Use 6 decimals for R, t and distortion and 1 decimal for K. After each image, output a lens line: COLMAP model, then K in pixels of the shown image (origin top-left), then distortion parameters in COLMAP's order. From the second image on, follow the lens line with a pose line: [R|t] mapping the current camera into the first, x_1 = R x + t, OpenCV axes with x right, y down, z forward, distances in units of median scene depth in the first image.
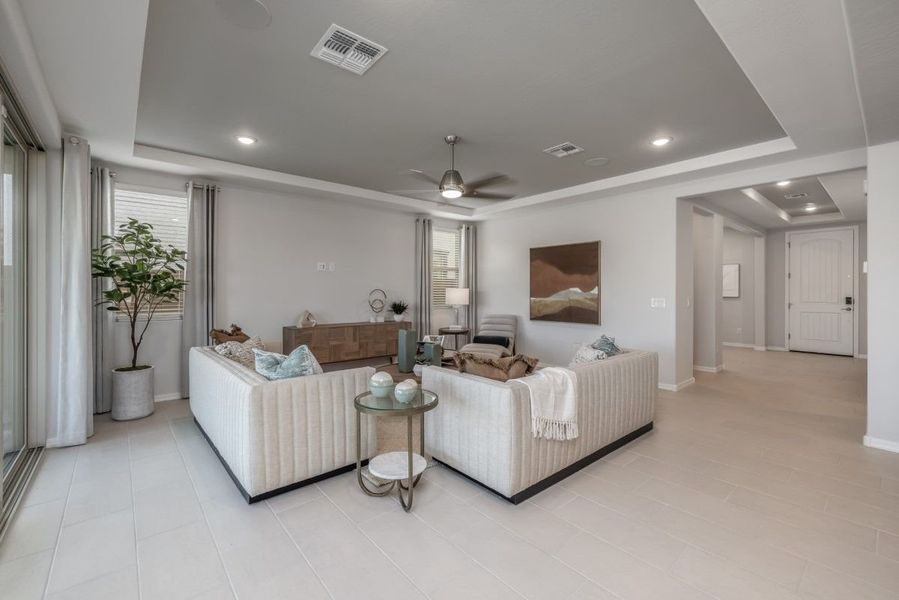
lens RADIAL K [[384.7, 0, 432.5], [0, 384.7, 293.9], [0, 0, 1]] dist [0.002703, -0.000531]
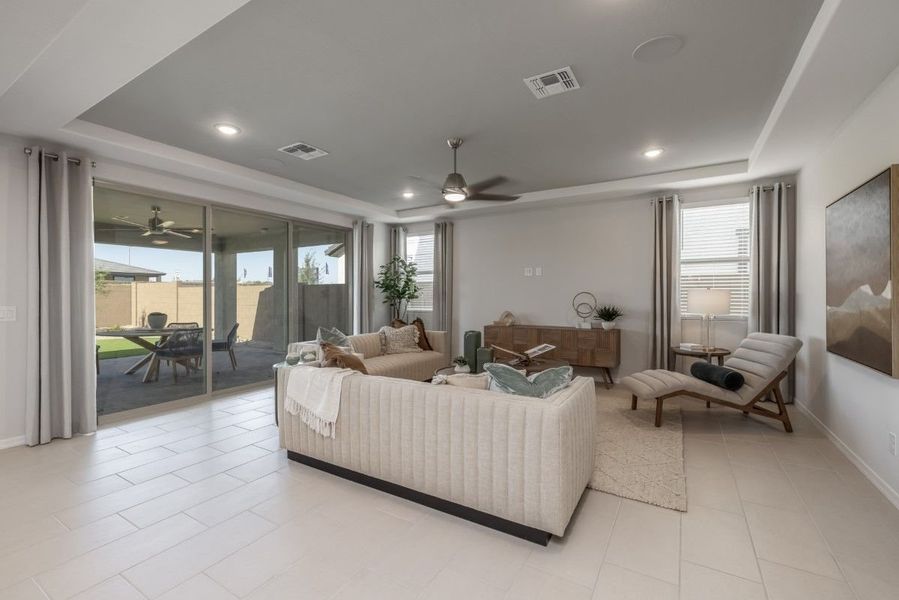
lens RADIAL K [[389.7, 0, 442.2], [0, 389.7, 299.3], [0, 0, 1]] dist [0.003167, 0.000402]
pose [[0.312825, 0.009103, -0.949767, 0.650834], [-0.004403, 0.999957, 0.008134, -0.001141], [0.949800, 0.001637, 0.312852, 0.408510]]
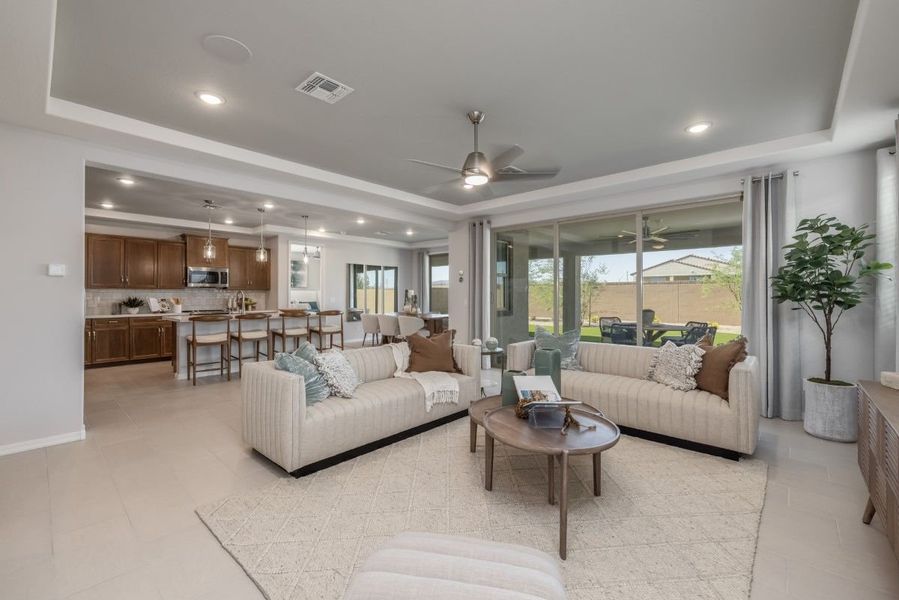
lens RADIAL K [[371.0, 0, 426.1], [0, 371.0, 297.8], [0, 0, 1]] dist [-0.001198, 0.000258]
pose [[-0.994329, 0.002097, -0.106324, 0.155444], [0.000443, 0.999879, 0.015576, -0.006279], [0.106343, 0.015441, -0.994210, 1.149505]]
